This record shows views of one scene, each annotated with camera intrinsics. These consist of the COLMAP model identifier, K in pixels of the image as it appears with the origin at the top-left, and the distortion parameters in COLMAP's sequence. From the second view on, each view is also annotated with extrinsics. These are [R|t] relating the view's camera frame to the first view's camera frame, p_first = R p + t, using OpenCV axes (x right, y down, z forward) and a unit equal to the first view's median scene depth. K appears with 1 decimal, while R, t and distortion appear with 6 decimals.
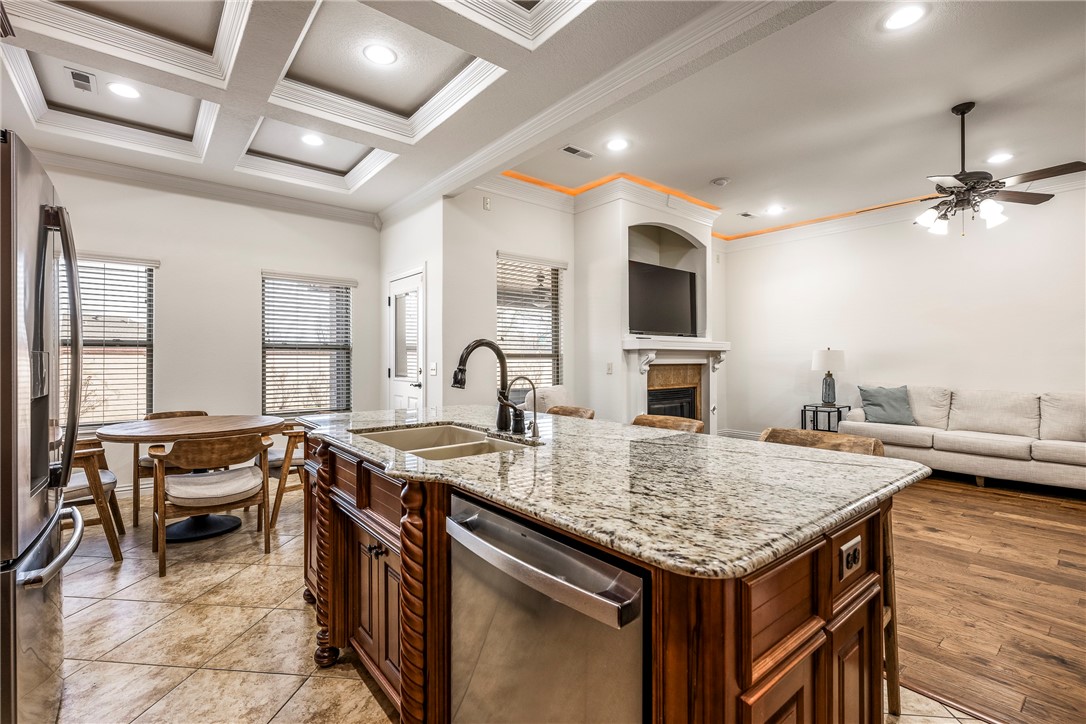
lens RADIAL K [[493.7, 0, 545.5], [0, 493.7, 354.2], [0, 0, 1]] dist [0.000348, 0.000776]
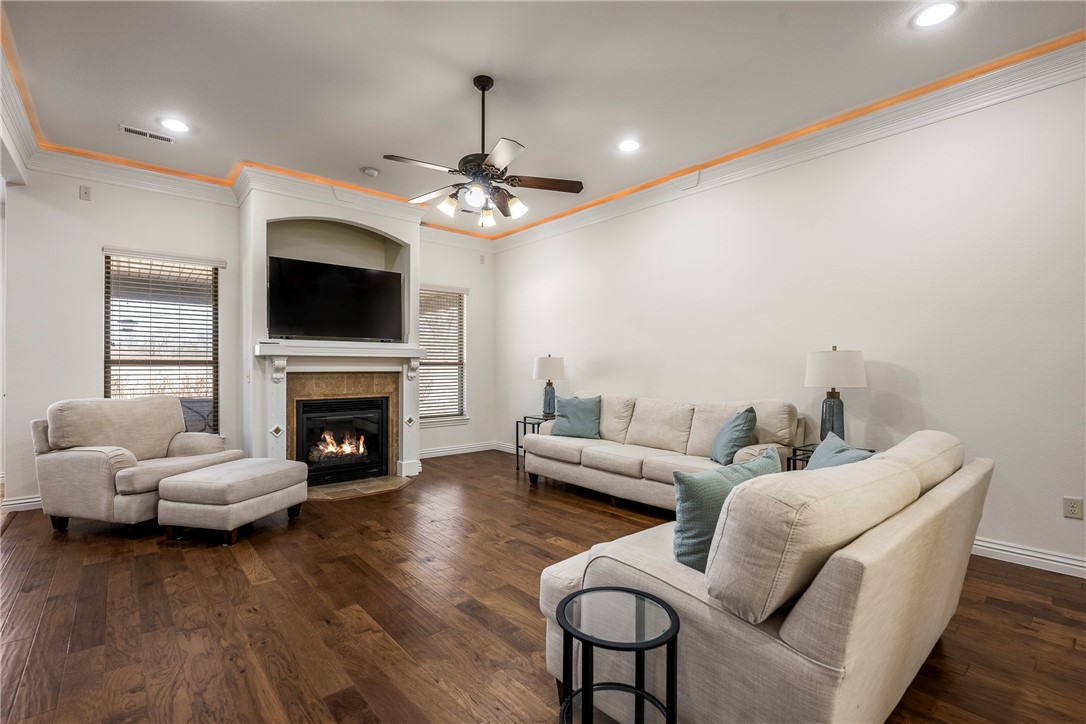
lens RADIAL K [[493.7, 0, 545.4], [0, 493.7, 367.3], [0, 0, 1]] dist [0.000348, 0.000776]
pose [[0.999936, 0.001900, 0.011174, 0.586507], [-0.002033, 0.999927, 0.011890, -0.000173], [-0.011150, -0.011911, 0.999867, 0.070576]]
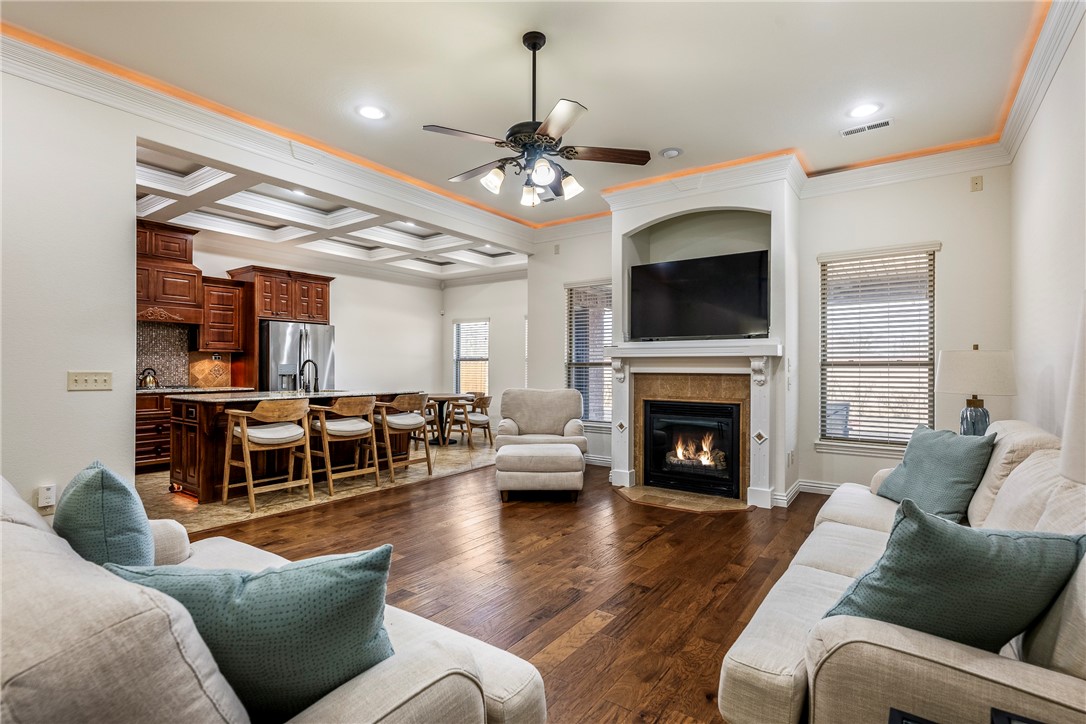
lens RADIAL K [[520.9, 0, 536.2], [0, 520.9, 365.8], [0, 0, 1]] dist [0.006263, 0.000474]
pose [[0.243196, -0.000325, -0.969977, 1.008627], [0.006216, 0.999980, 0.001224, 0.003935], [0.969957, -0.006327, 0.243193, 0.496101]]
